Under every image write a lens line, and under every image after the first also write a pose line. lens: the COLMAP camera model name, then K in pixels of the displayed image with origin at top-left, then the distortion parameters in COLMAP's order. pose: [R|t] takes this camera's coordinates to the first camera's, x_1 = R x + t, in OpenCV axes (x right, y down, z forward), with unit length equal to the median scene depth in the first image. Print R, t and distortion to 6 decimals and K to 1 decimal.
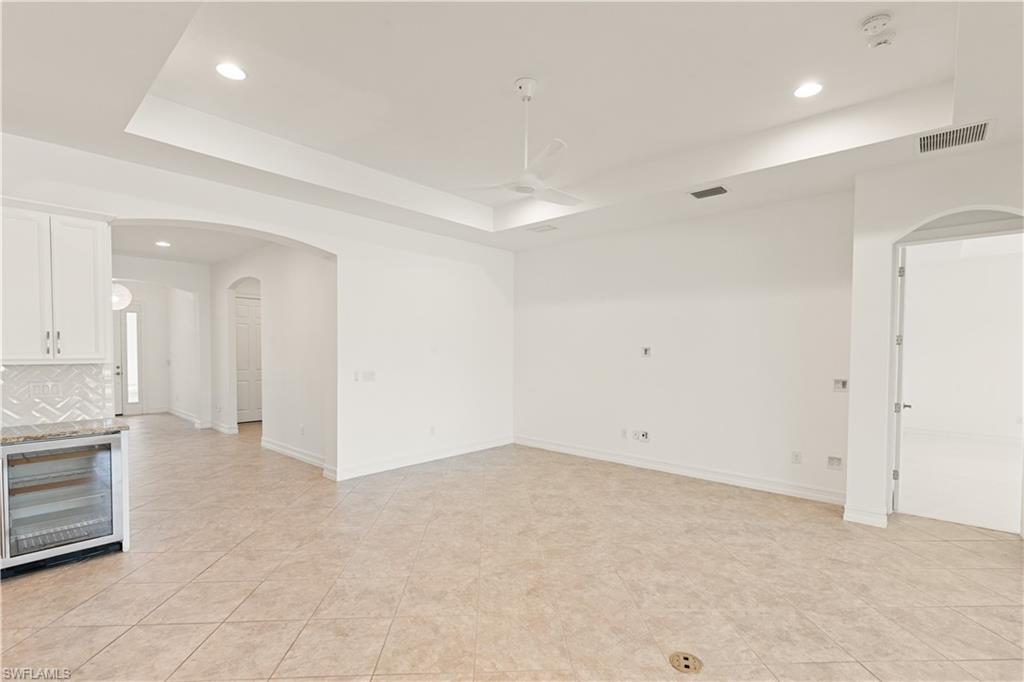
lens RADIAL K [[461.3, 0, 523.3], [0, 461.3, 364.0], [0, 0, 1]] dist [0.002972, 0.000644]
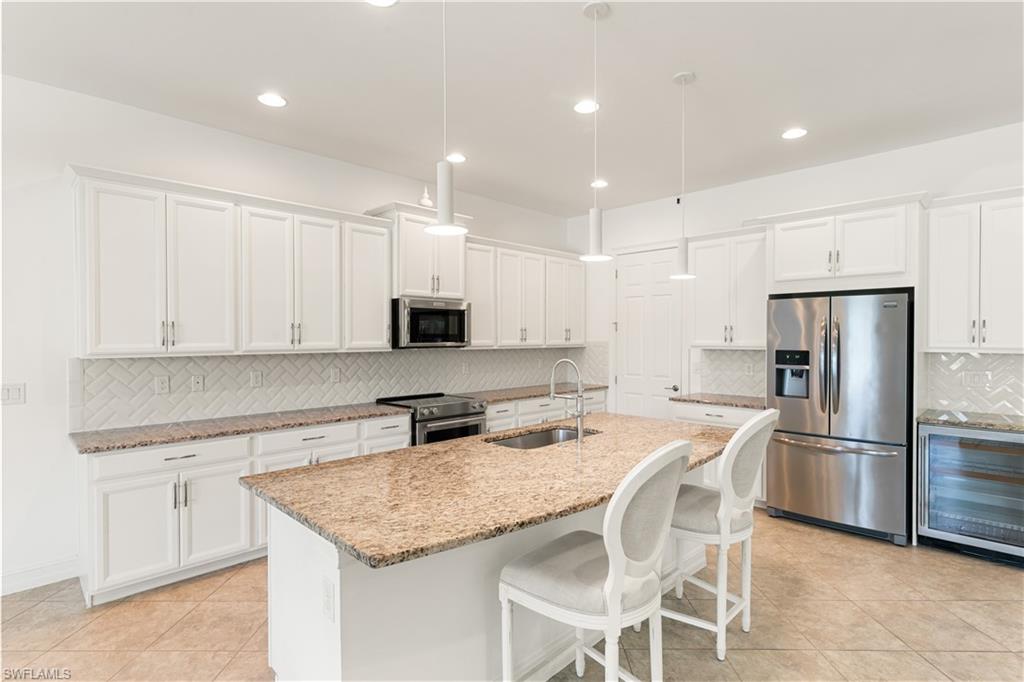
lens RADIAL K [[513.3, 0, 511.2], [0, 513.3, 337.9], [0, 0, 1]] dist [0.003320, -0.001734]
pose [[-0.070169, 0.000955, -0.997535, 0.126265], [-0.028112, 0.999600, 0.002934, -0.005525], [0.997139, 0.028249, -0.070114, 0.063488]]
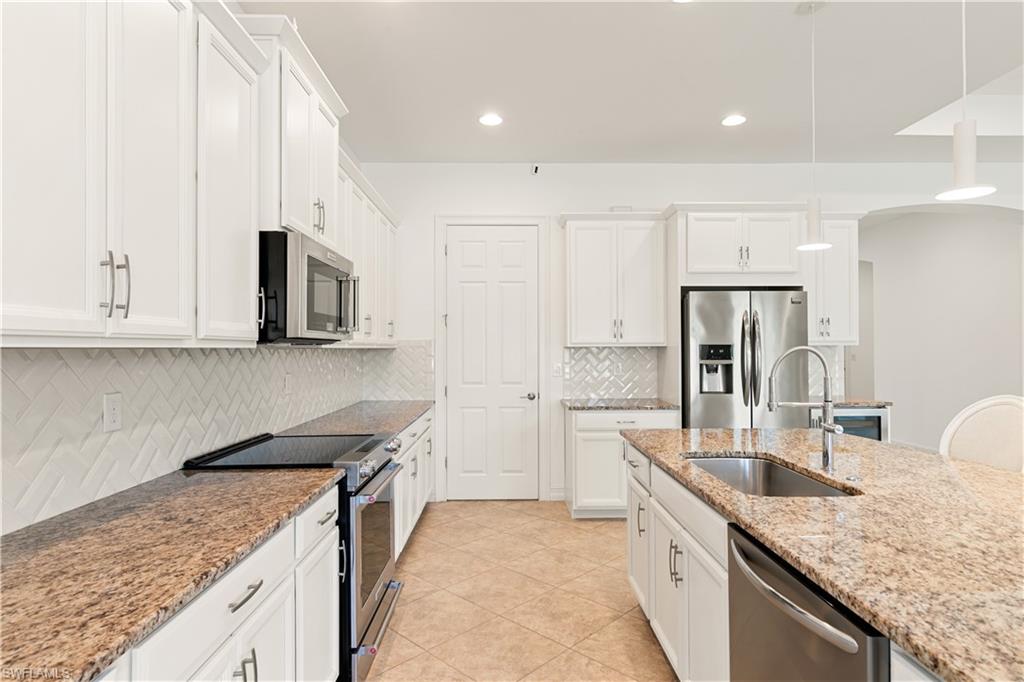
lens RADIAL K [[558.7, 0, 508.2], [0, 558.7, 341.8], [0, 0, 1]] dist [0.005424, 0.000245]
pose [[0.673292, -0.012287, -0.739275, -0.406531], [-0.016847, 0.999347, -0.031952, 0.041515], [0.739185, 0.033968, 0.672645, -0.463647]]
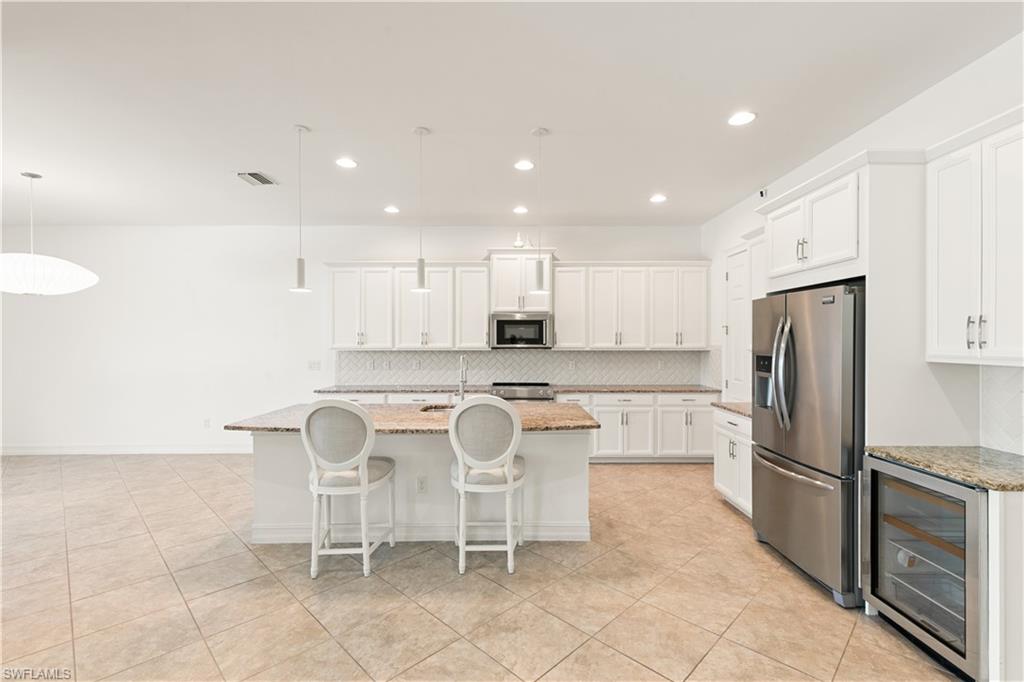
lens RADIAL K [[461.3, 0, 504.0], [0, 461.3, 338.2], [0, 0, 1]] dist [0.002972, 0.000644]
pose [[-0.759499, -0.002824, -0.650502, -0.050424], [-0.017886, 0.999703, 0.016543, -0.029847], [0.650262, 0.024199, -0.759324, 0.866242]]
